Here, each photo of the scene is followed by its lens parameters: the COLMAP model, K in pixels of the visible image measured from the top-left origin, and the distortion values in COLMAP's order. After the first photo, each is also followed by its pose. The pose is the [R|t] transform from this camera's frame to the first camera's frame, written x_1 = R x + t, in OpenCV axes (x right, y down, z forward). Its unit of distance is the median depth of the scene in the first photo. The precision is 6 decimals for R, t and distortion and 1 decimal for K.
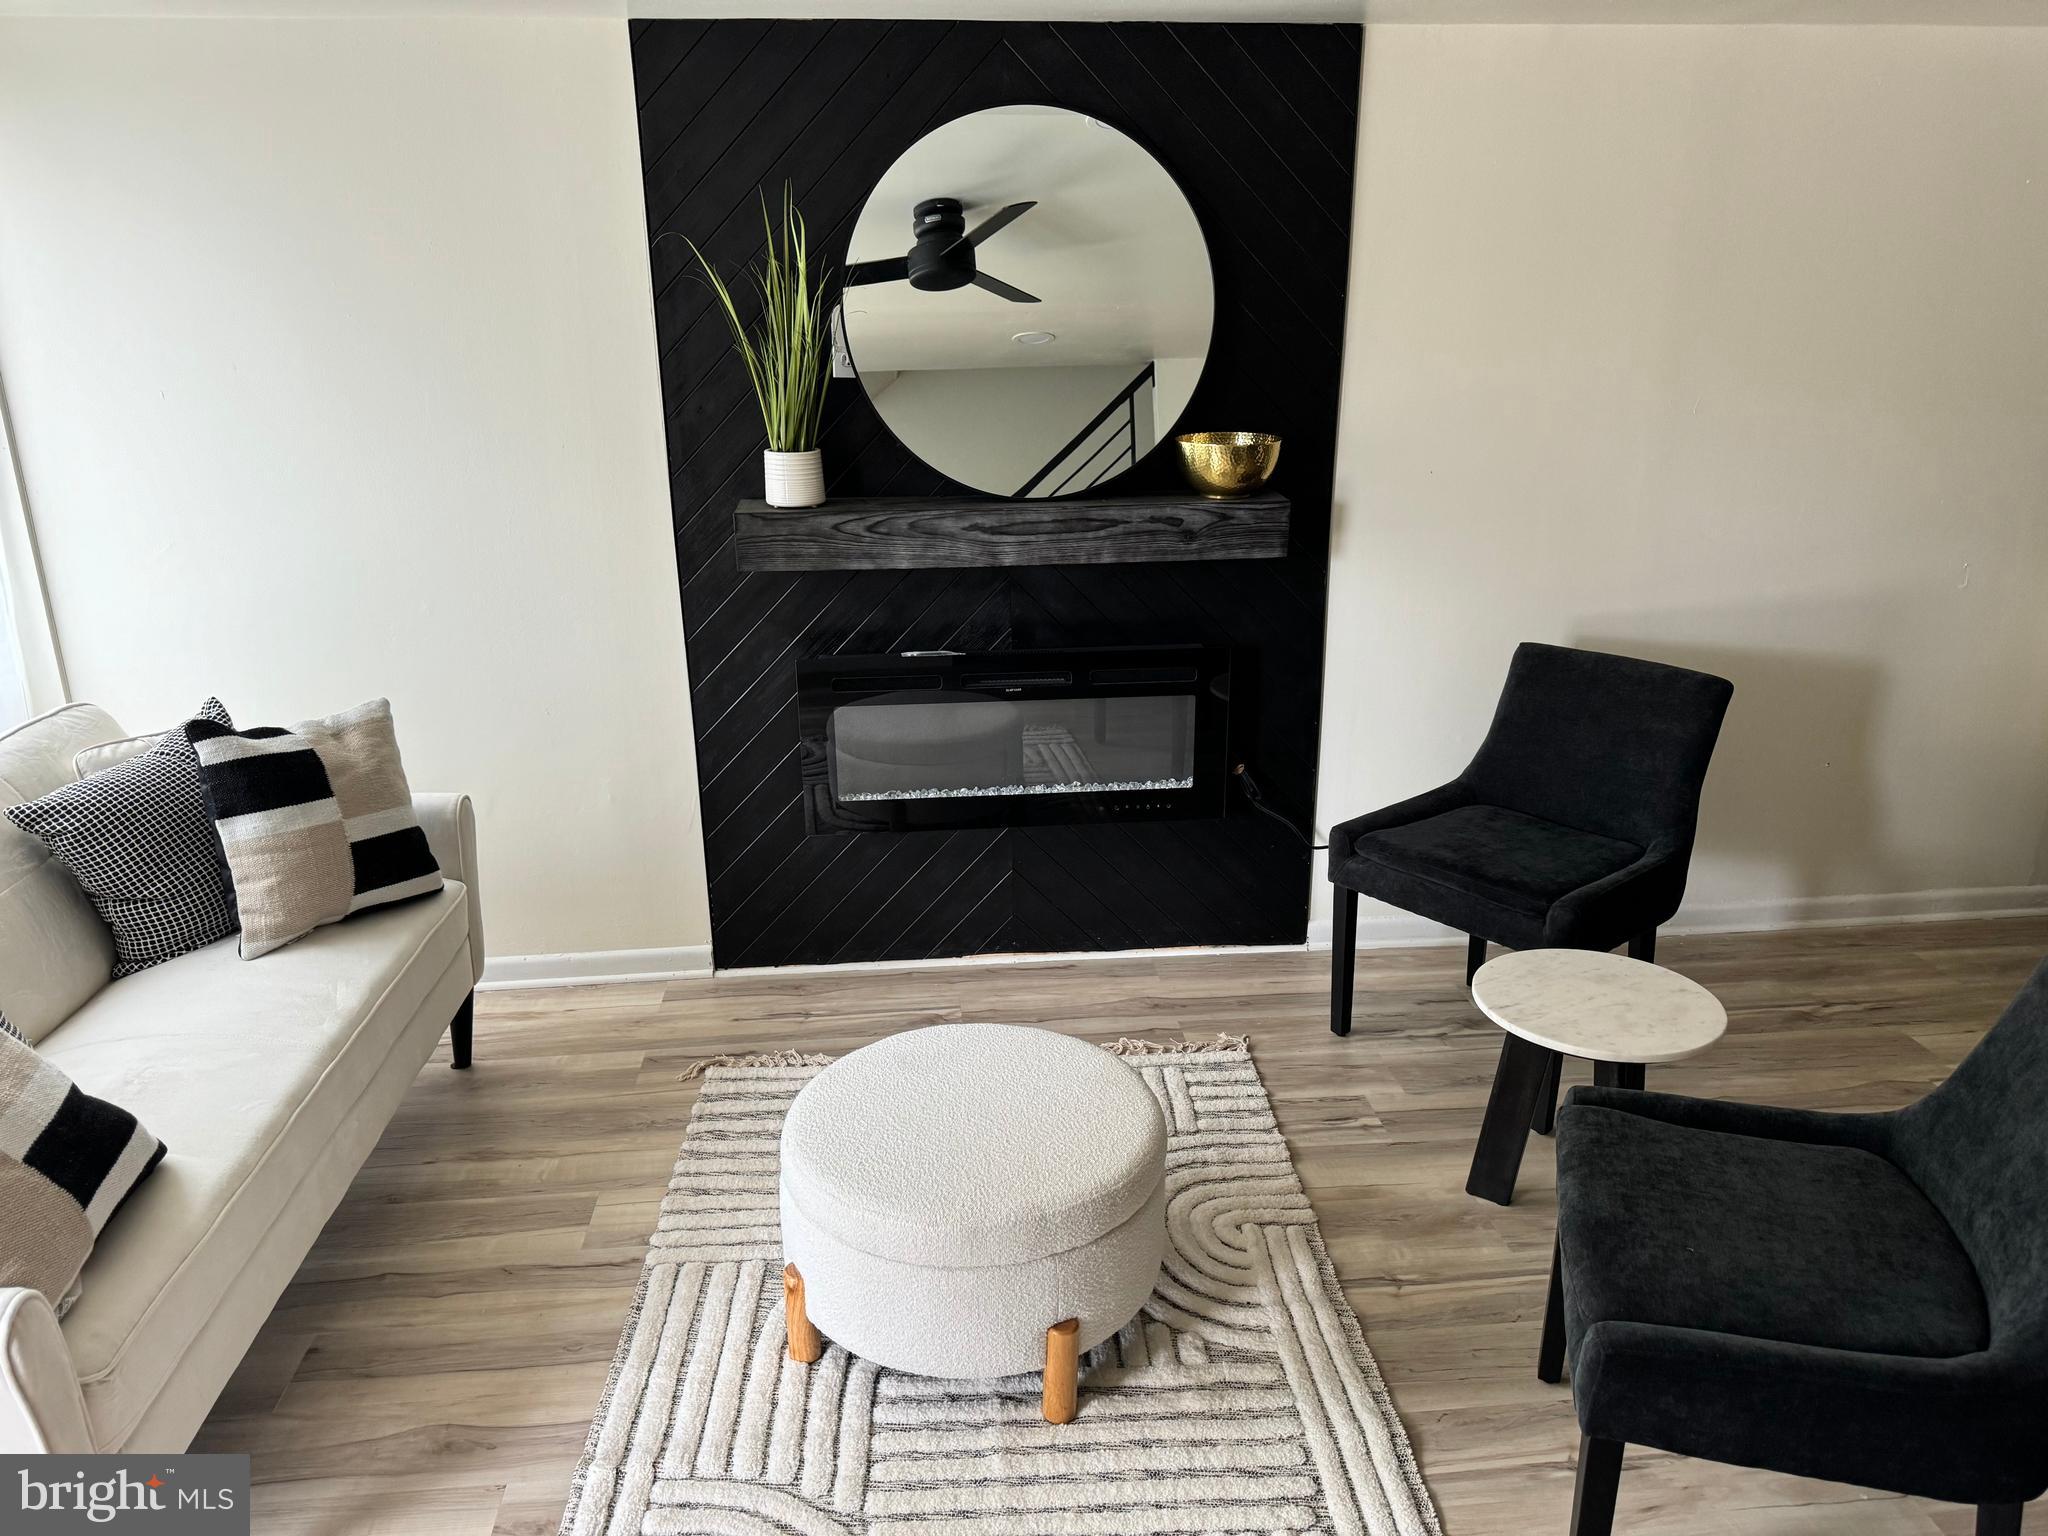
lens RADIAL K [[1437.6, 0, 1017.9], [0, 1437.6, 767.8], [0, 0, 1]] dist [0.138846, -0.176908]
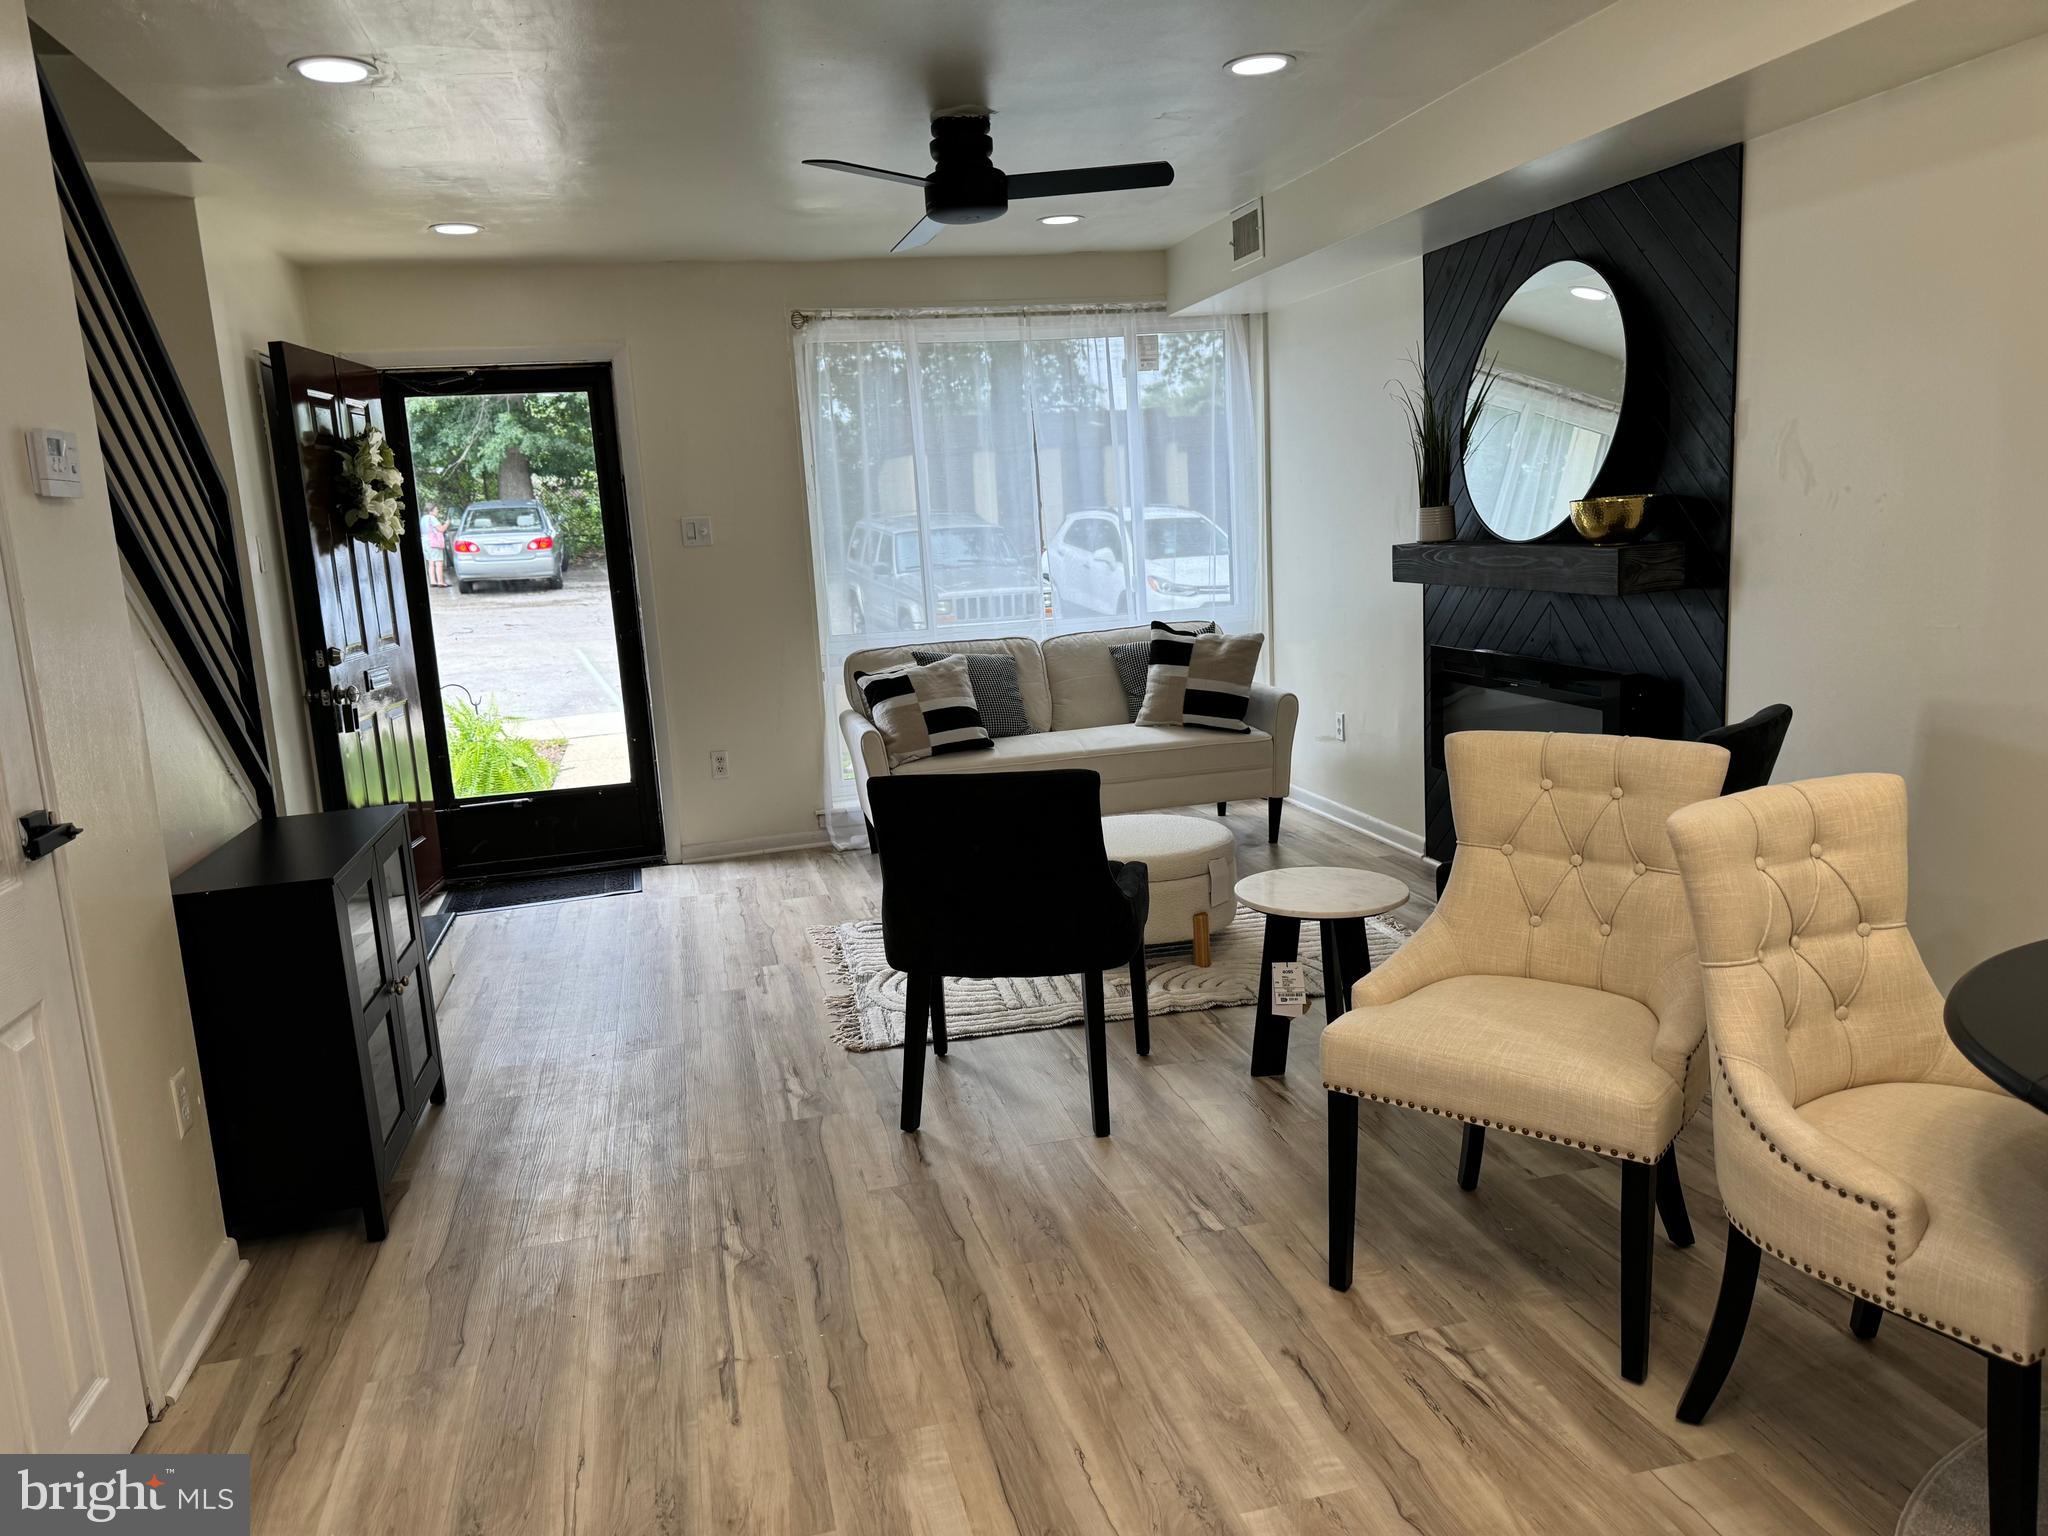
lens RADIAL K [[1422.7, 0, 1028.3], [0, 1422.7, 765.4], [0, 0, 1]] dist [0.136109, -0.257325]
pose [[0.149107, 0.177893, -0.972688, 1.492918], [-0.238978, 0.961007, 0.139123, -0.071814], [0.959509, 0.211707, 0.185805, 0.408262]]
